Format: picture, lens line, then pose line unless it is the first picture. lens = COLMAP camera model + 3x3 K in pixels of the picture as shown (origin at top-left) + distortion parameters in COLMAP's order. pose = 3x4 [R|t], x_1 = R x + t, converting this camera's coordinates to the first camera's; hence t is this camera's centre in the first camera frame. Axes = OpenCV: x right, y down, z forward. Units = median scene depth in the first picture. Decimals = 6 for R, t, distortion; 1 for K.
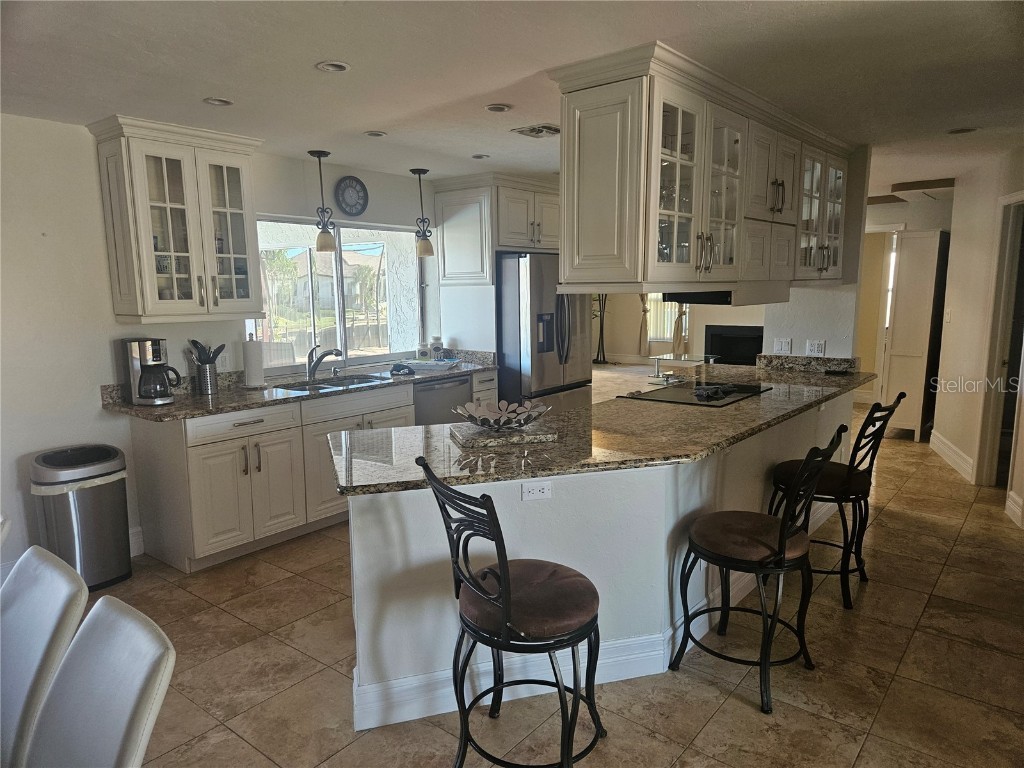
lens RADIAL K [[687.8, 0, 516.9], [0, 687.8, 386.7], [0, 0, 1]] dist [0.087099, -0.085562]
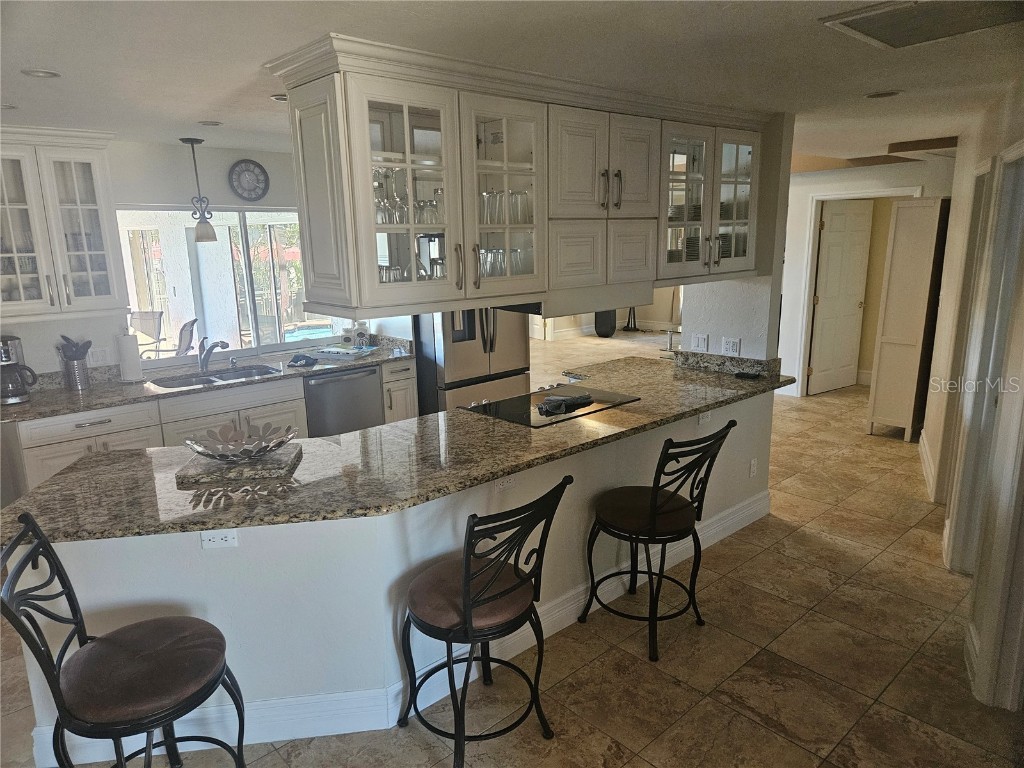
lens RADIAL K [[687.8, 0, 516.9], [0, 687.8, 386.7], [0, 0, 1]] dist [0.087099, -0.085562]
pose [[0.987877, 0.023491, -0.153451, 0.322426], [-0.012193, 0.997172, 0.074154, -0.072446], [0.154759, -0.071384, 0.985370, 0.088722]]
